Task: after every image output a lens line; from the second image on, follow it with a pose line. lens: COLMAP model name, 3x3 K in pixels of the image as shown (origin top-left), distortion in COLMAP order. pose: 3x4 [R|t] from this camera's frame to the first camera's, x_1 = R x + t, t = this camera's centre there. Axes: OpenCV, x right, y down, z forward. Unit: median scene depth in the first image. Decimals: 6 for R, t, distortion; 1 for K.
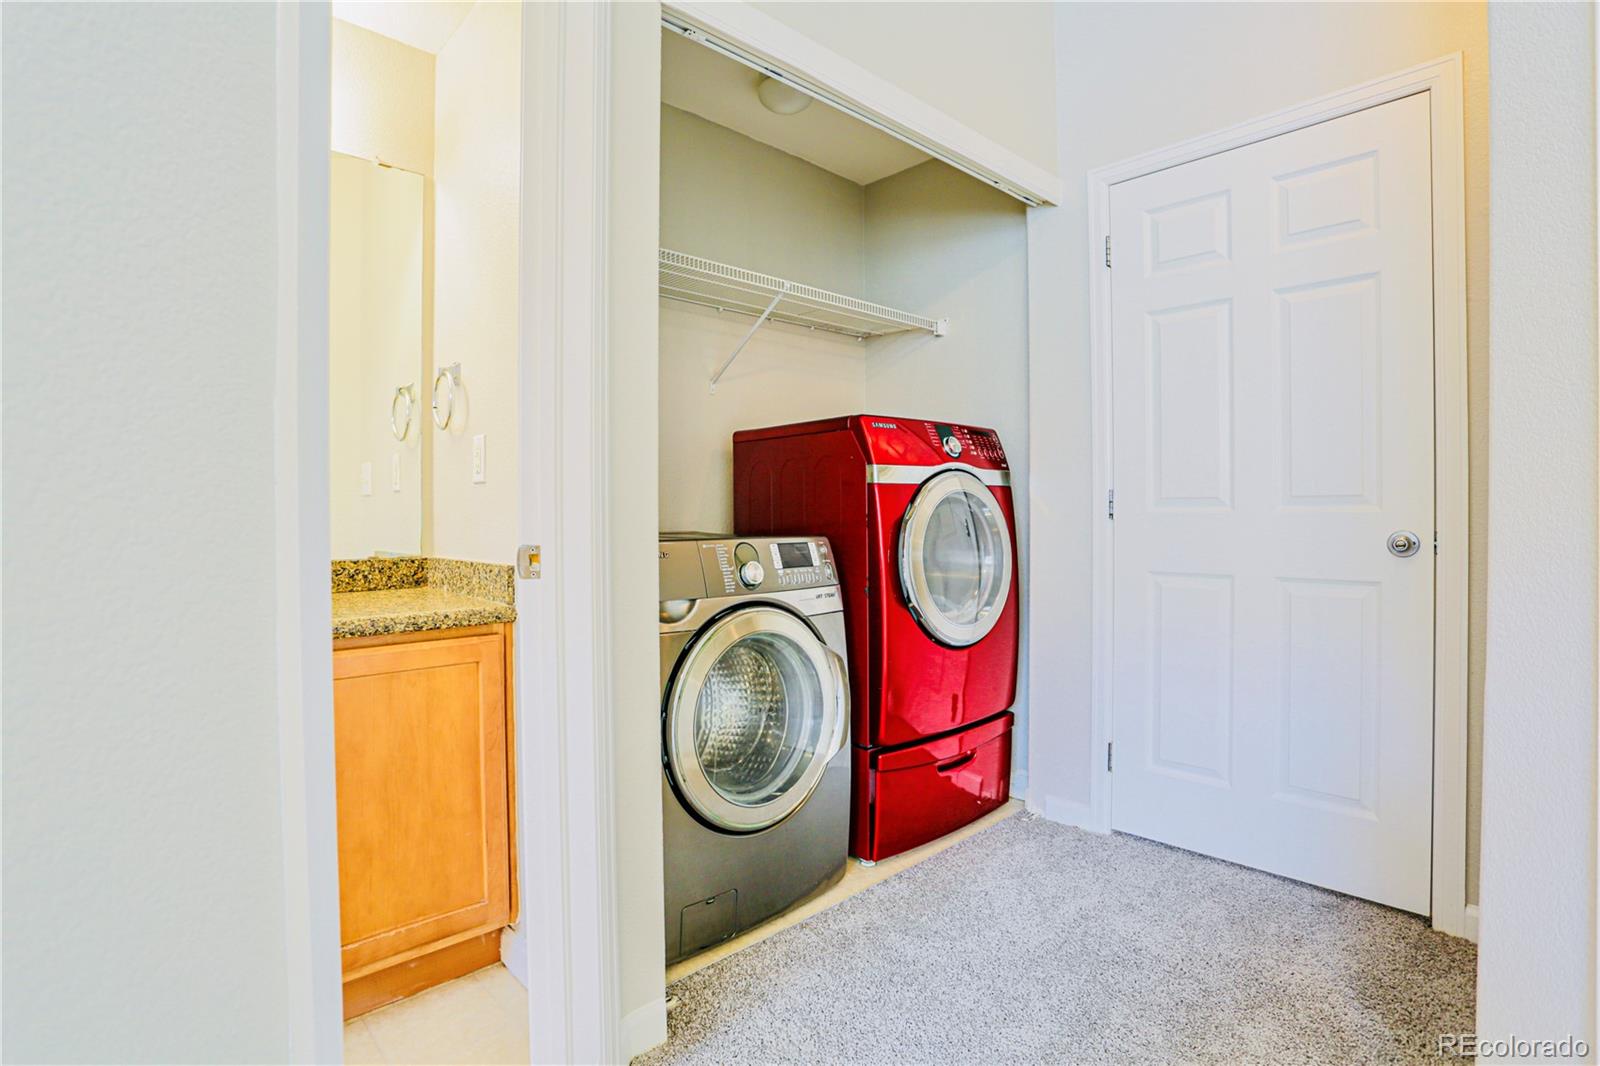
lens RADIAL K [[808.4, 0, 798.0], [0, 808.4, 522.0], [0, 0, 1]] dist [-0.063499, 0.026832]
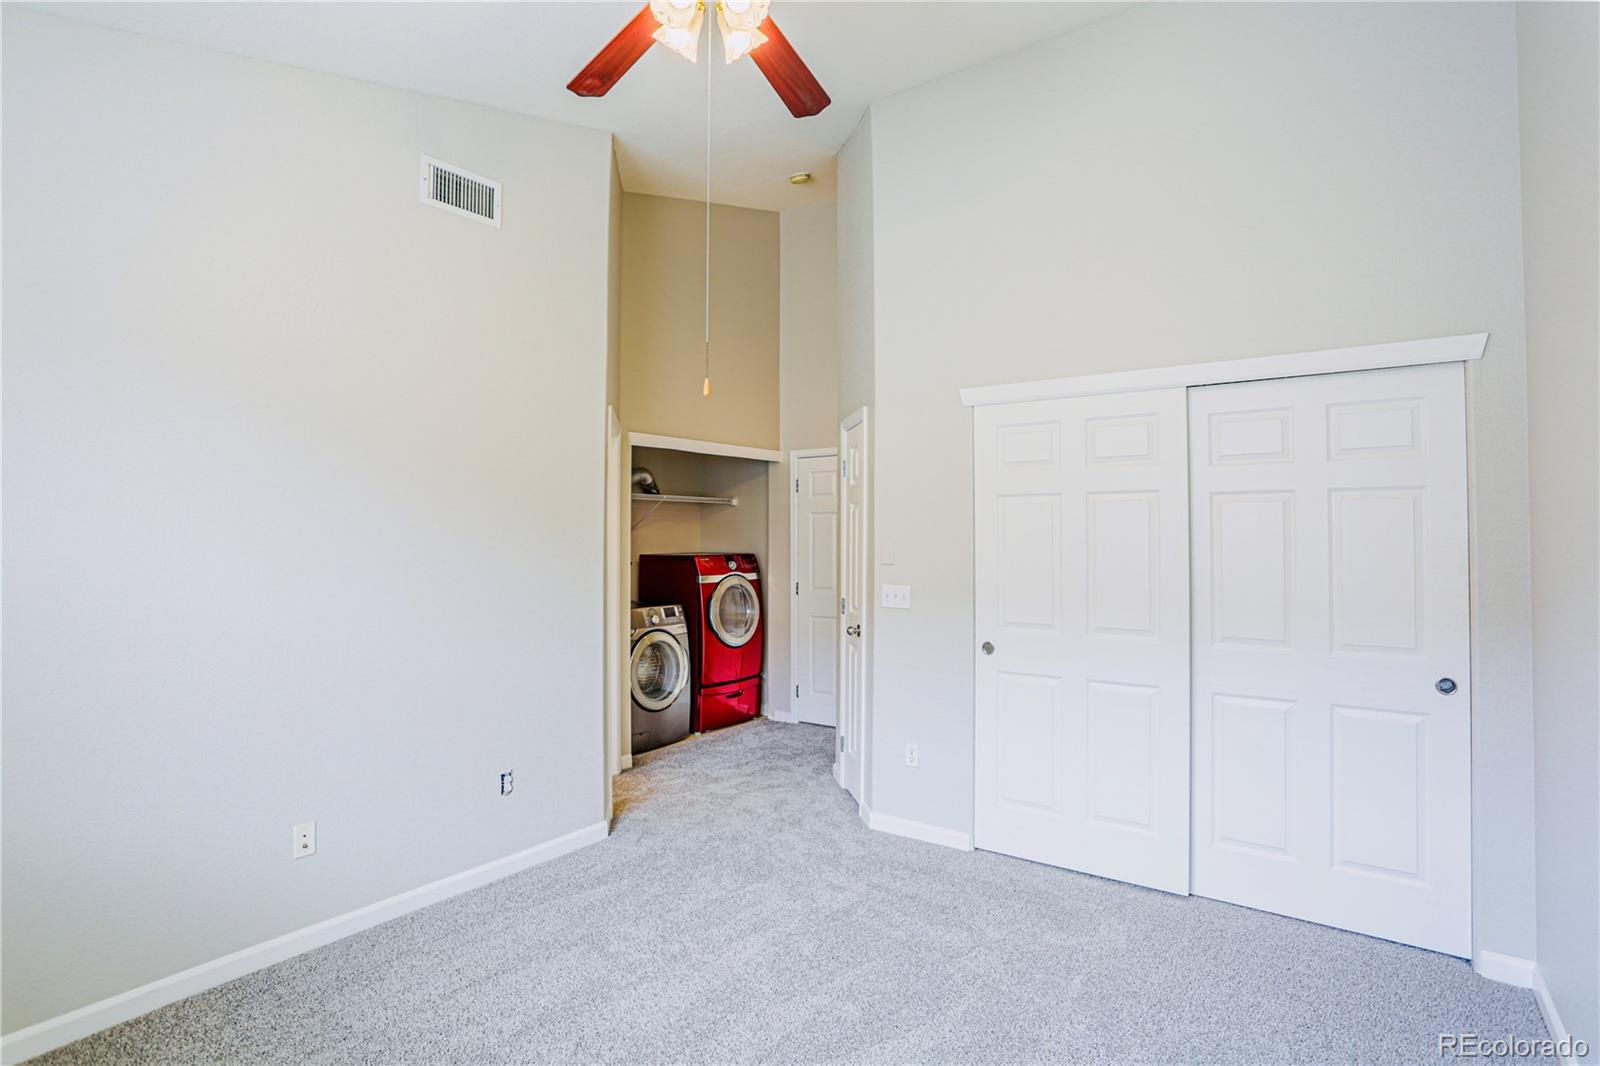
lens RADIAL K [[808.4, 0, 798.0], [0, 808.4, 522.0], [0, 0, 1]] dist [-0.063499, 0.026832]
pose [[0.983201, 0.008400, 0.182333, -0.068684], [-0.002672, 0.999496, -0.031638, -0.160327], [-0.182507, 0.030619, 0.982728, -1.579664]]
